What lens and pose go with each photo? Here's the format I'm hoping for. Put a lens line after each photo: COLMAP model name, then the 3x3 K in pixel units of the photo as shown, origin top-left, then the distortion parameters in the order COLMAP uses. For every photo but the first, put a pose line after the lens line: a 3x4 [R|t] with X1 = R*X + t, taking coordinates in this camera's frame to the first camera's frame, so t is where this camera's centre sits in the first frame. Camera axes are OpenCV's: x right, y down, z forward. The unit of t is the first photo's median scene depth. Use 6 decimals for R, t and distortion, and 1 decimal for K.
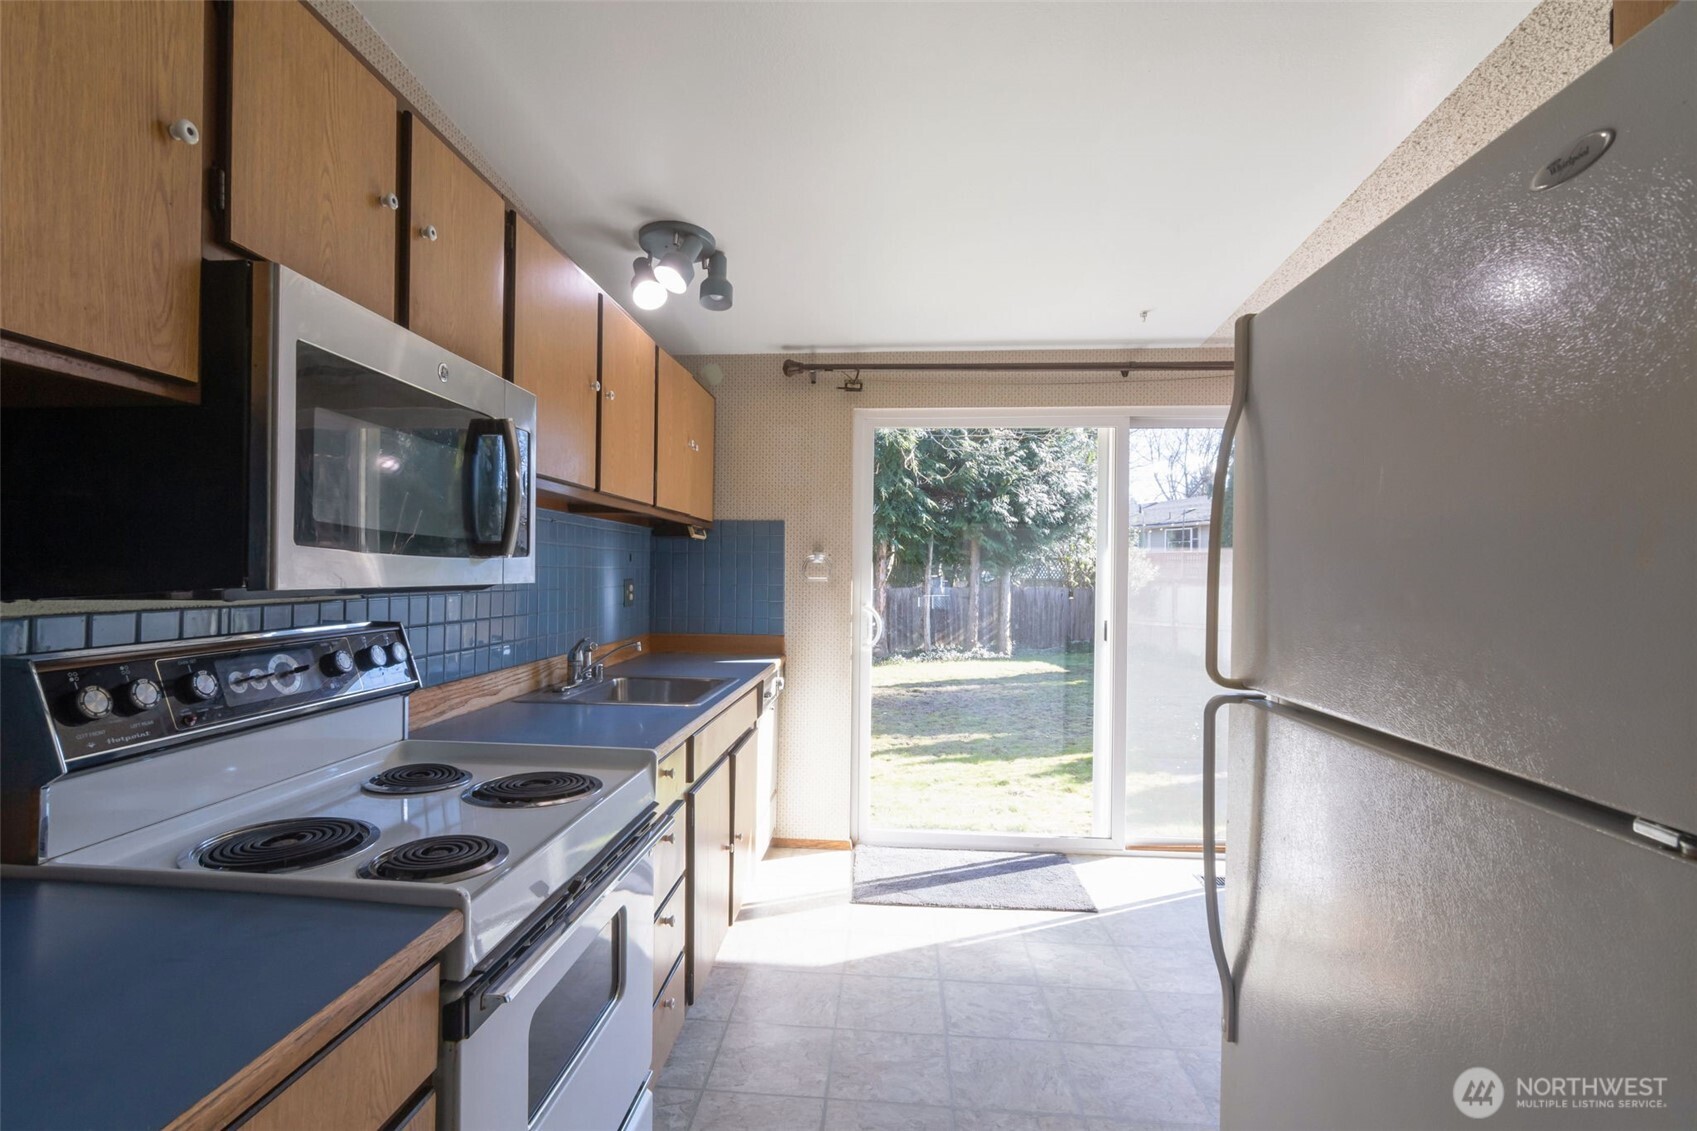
lens RADIAL K [[813.1, 0, 839.8], [0, 813.1, 573.8], [0, 0, 1]] dist [-0.002046, 0.000337]
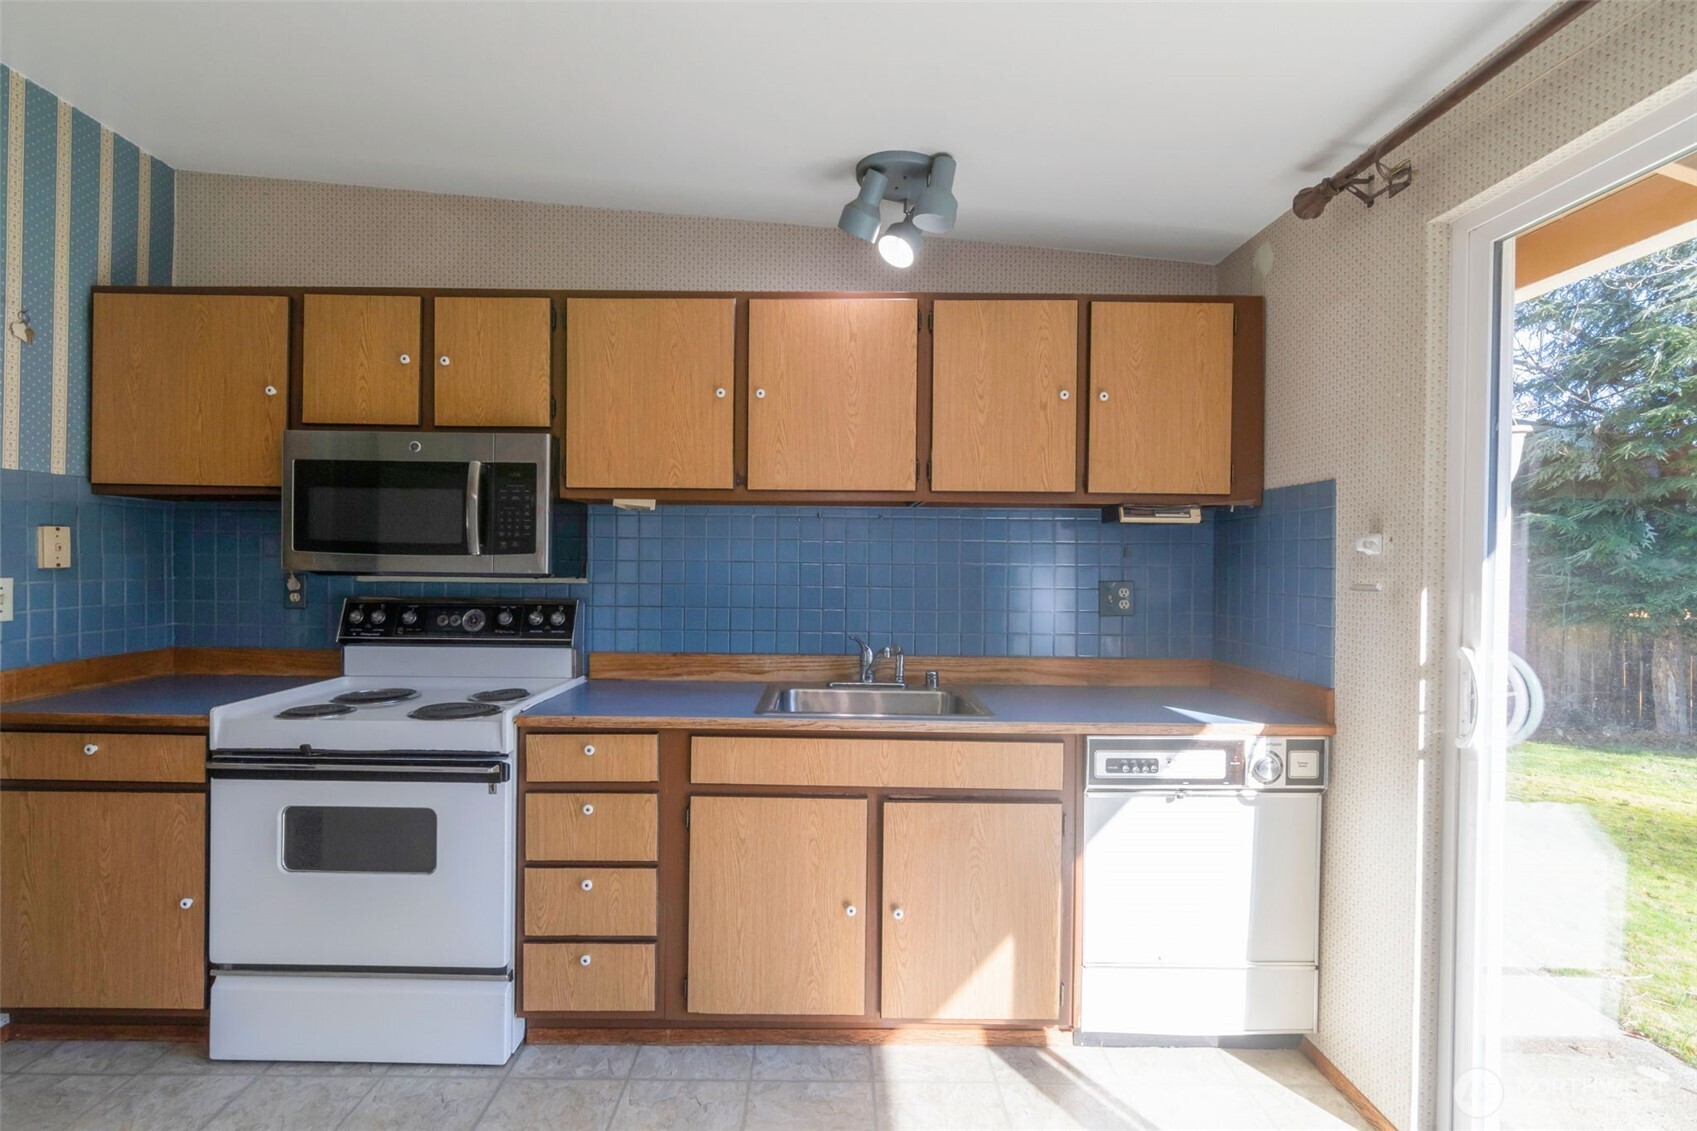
lens RADIAL K [[813.1, 0, 814.9], [0, 813.1, 570.5], [0, 0, 1]] dist [-0.002046, 0.000337]
pose [[0.073246, 0.006030, -0.997296, 0.505334], [-0.011303, 0.999923, 0.005215, -0.003164], [0.997250, 0.010890, 0.073308, 0.682214]]
